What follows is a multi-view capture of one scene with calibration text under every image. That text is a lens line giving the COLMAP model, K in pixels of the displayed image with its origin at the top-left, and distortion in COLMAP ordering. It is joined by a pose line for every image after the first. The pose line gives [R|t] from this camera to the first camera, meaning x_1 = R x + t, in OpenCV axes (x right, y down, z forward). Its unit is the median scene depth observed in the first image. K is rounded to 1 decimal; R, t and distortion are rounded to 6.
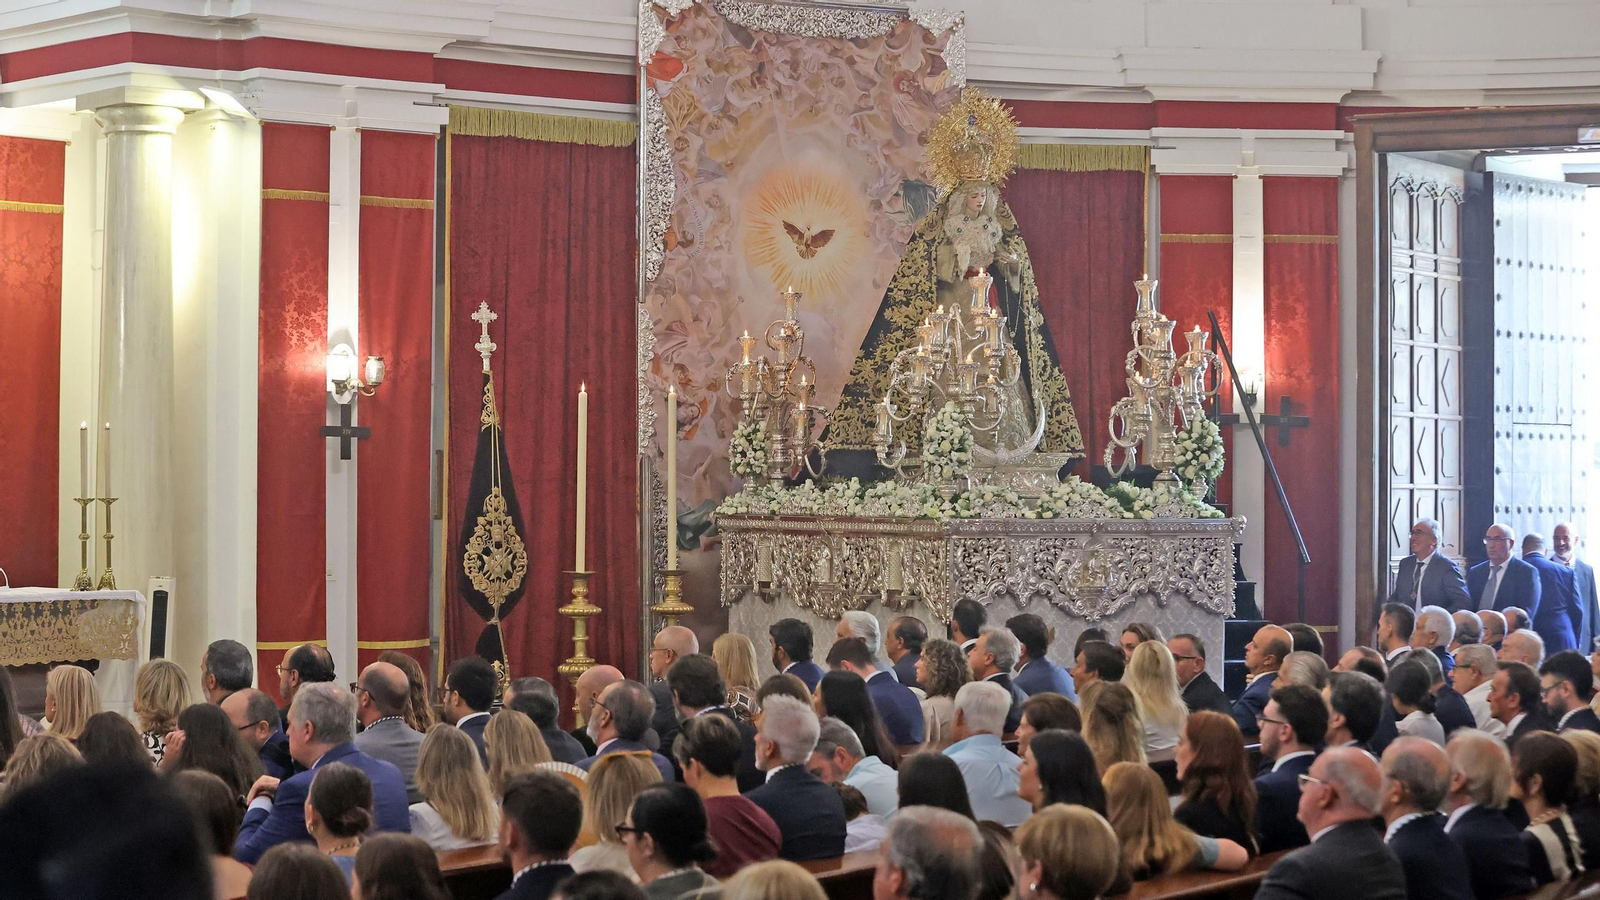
lens RADIAL K [[3120.9, 0, 800.0], [0, 3120.9, 450.0], [0, 0, 1]] dist [0.005654, 0.002086]
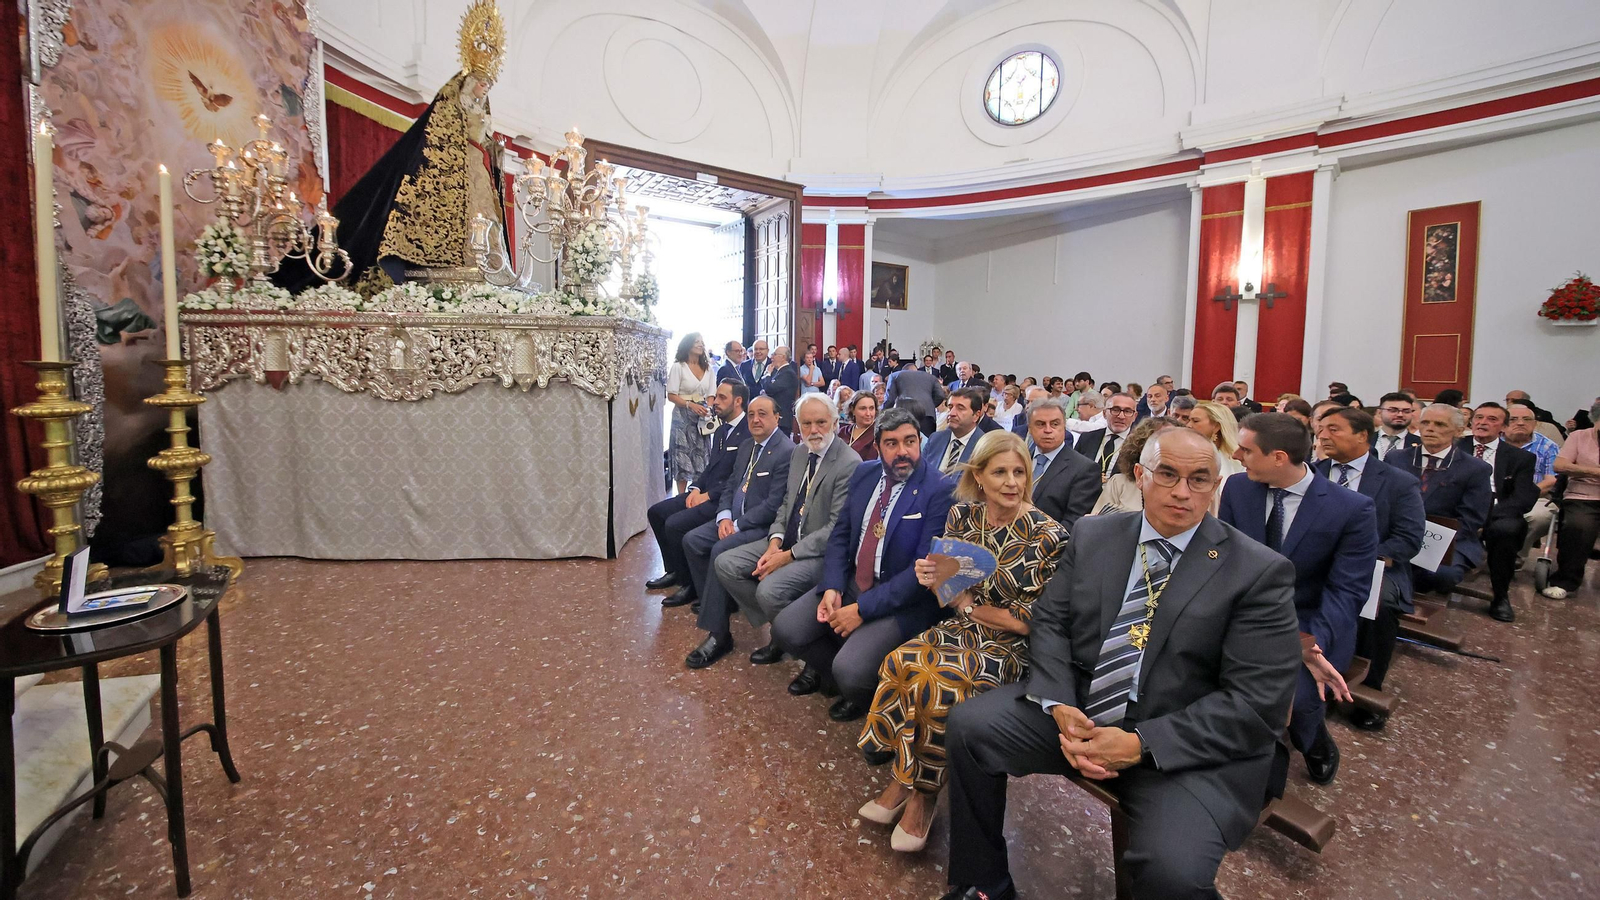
lens RADIAL K [[593.2, 0, 801.3], [0, 593.2, 379.8], [0, 0, 1]] dist [-0.002606, -0.000484]
pose [[0.434922, -0.041253, 0.899523, -0.113746], [-0.012917, 0.998561, 0.052041, 0.030534], [-0.900376, -0.034253, 0.433763, 0.699588]]
